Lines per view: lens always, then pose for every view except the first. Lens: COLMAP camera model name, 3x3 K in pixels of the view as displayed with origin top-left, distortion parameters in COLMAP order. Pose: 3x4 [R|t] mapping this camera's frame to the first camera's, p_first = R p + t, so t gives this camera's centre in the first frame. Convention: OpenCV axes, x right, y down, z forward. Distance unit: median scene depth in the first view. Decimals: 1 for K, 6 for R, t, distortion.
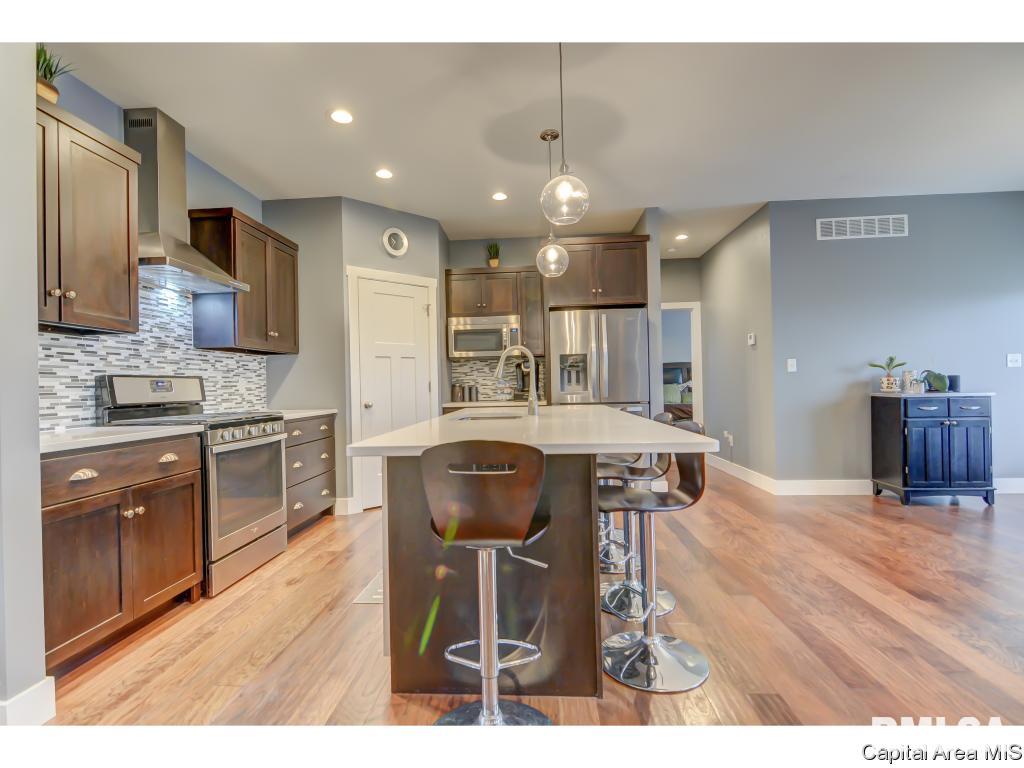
lens RADIAL K [[494.2, 0, 505.7], [0, 494.2, 383.6], [0, 0, 1]] dist [0.007170, -0.008168]
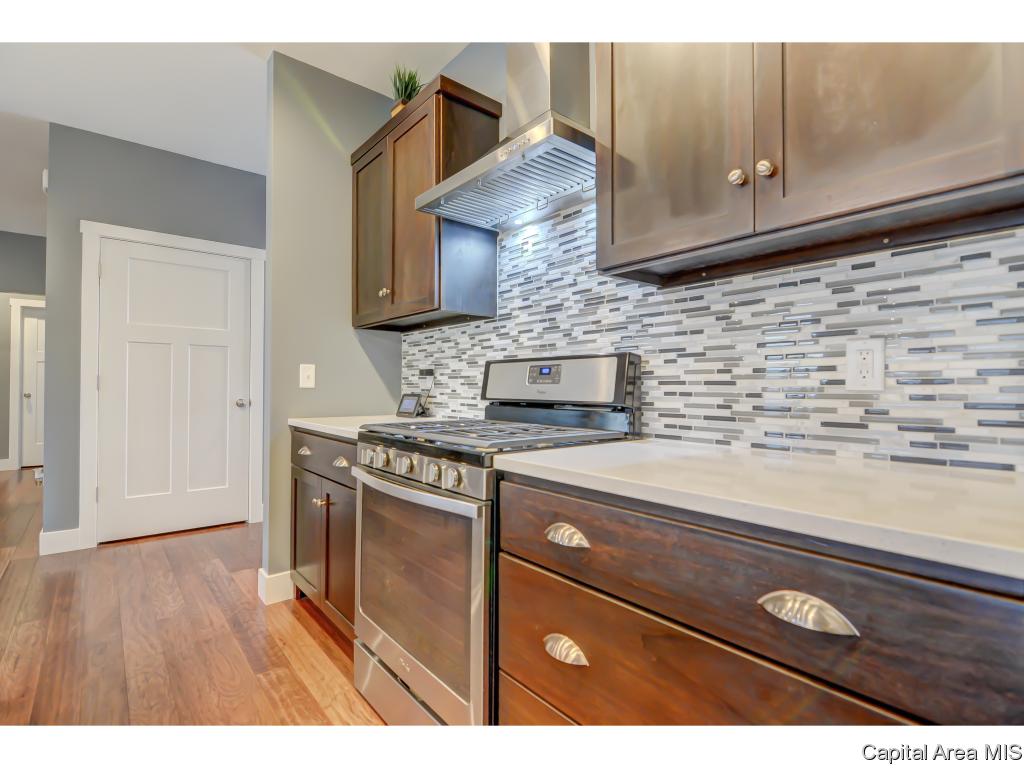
lens RADIAL K [[494.2, 0, 505.1], [0, 494.2, 383.2], [0, 0, 1]] dist [0.007170, -0.008168]
pose [[-0.726042, 0.013281, -0.687522, -0.181225], [0.014639, 0.999885, 0.003855, 0.009836], [0.687495, -0.007266, -0.726153, 1.065822]]
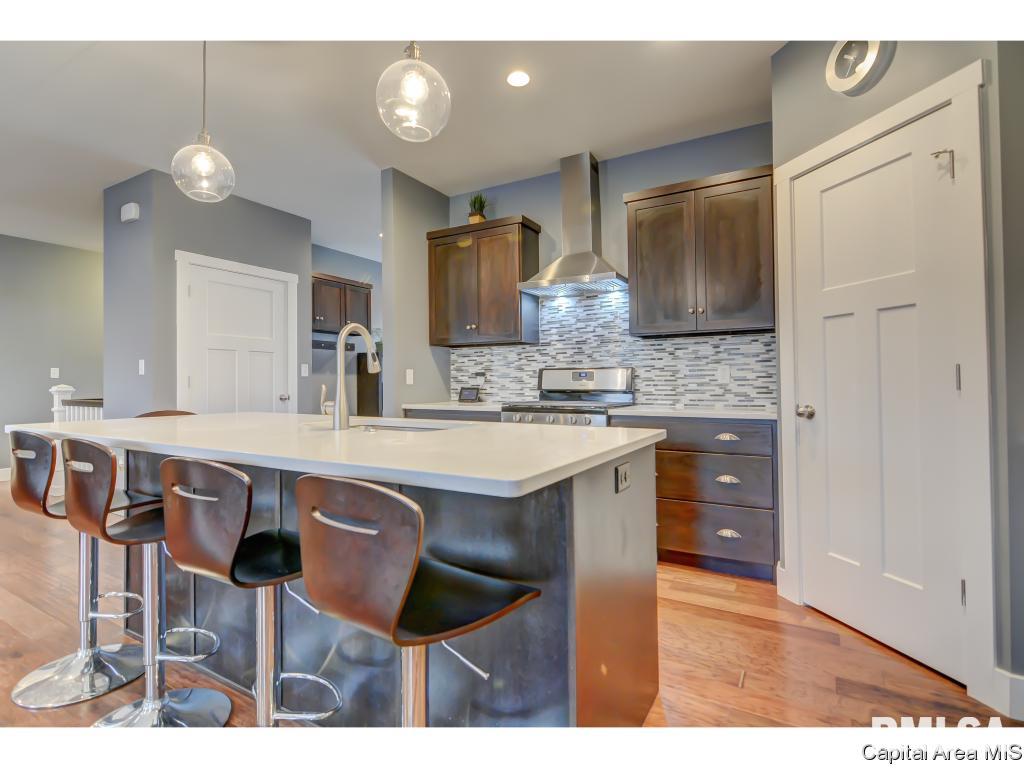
lens RADIAL K [[508.0, 0, 513.0], [0, 508.0, 372.1], [0, 0, 1]] dist [0.011365, -0.008933]
pose [[-0.443909, 0.005288, -0.896056, 0.387956], [0.017625, 0.999841, -0.002831, -0.003766], [0.895898, -0.017050, -0.443932, 1.062513]]
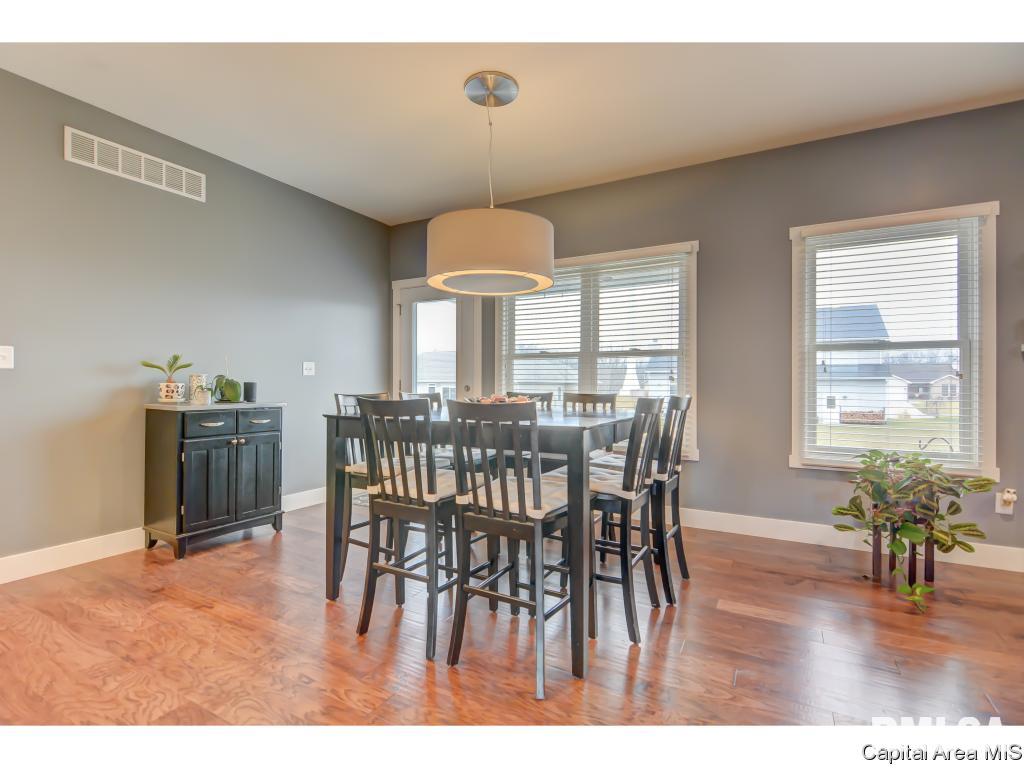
lens RADIAL K [[494.2, 0, 510.3], [0, 494.2, 385.5], [0, 0, 1]] dist [0.007170, -0.008168]
pose [[0.420588, 0.023473, 0.906948, 0.359735], [-0.018325, 0.999681, -0.017375, -0.005563], [-0.907067, -0.009312, 0.420884, 0.264425]]
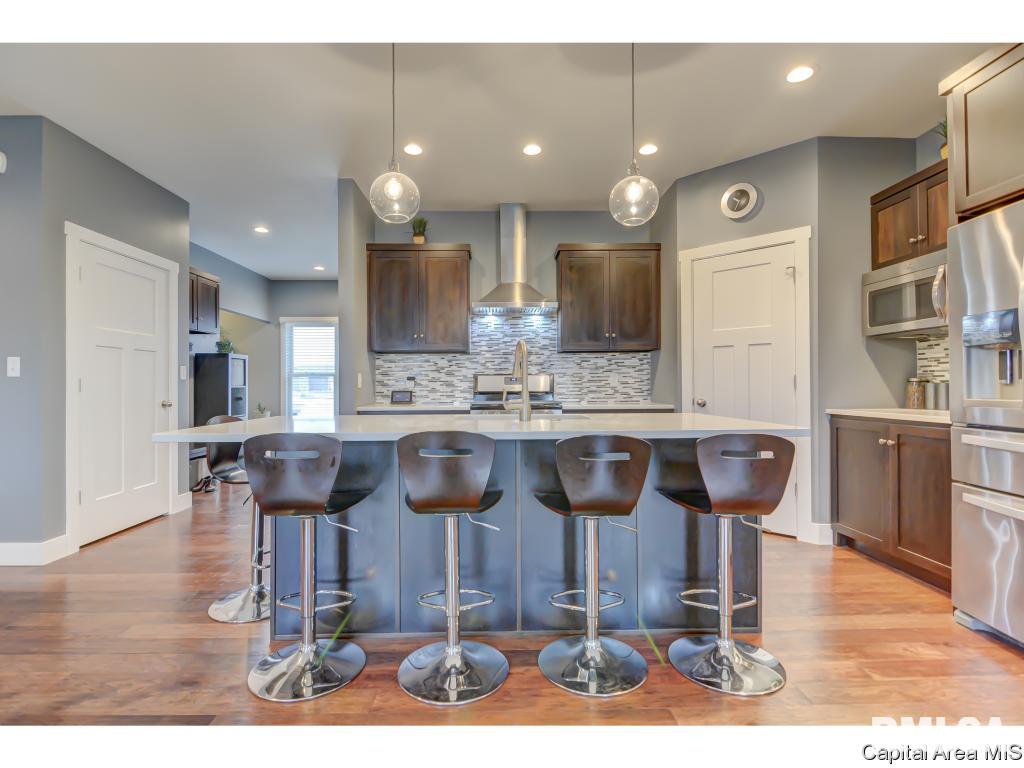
lens RADIAL K [[494.2, 0, 503.6], [0, 494.2, 383.0], [0, 0, 1]] dist [0.007170, -0.008168]
pose [[0.086214, 0.015906, -0.996150, 0.630590], [0.008647, 0.999823, 0.016713, -0.010655], [0.996239, -0.010055, 0.086061, 0.632243]]
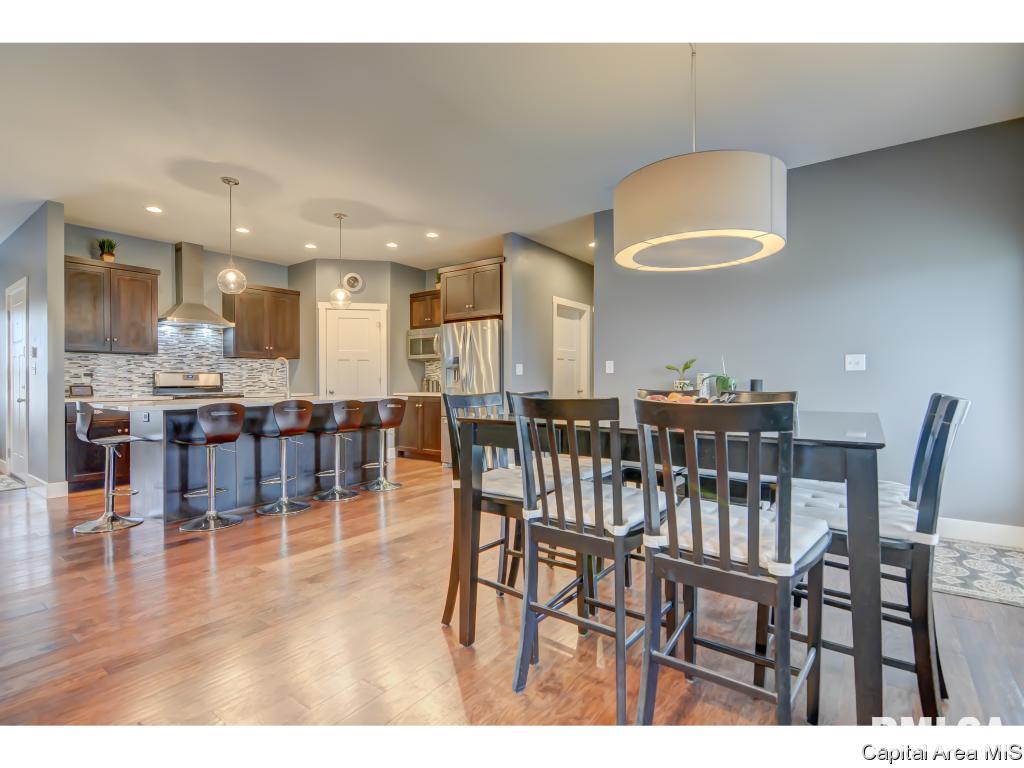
lens RADIAL K [[494.2, 0, 505.0], [0, 494.2, 384.3], [0, 0, 1]] dist [0.007170, -0.008168]
pose [[0.839689, 0.024811, -0.542501, 1.119723], [-0.014597, 0.999626, 0.023123, -0.025237], [0.542871, -0.011497, 0.839737, -0.001083]]
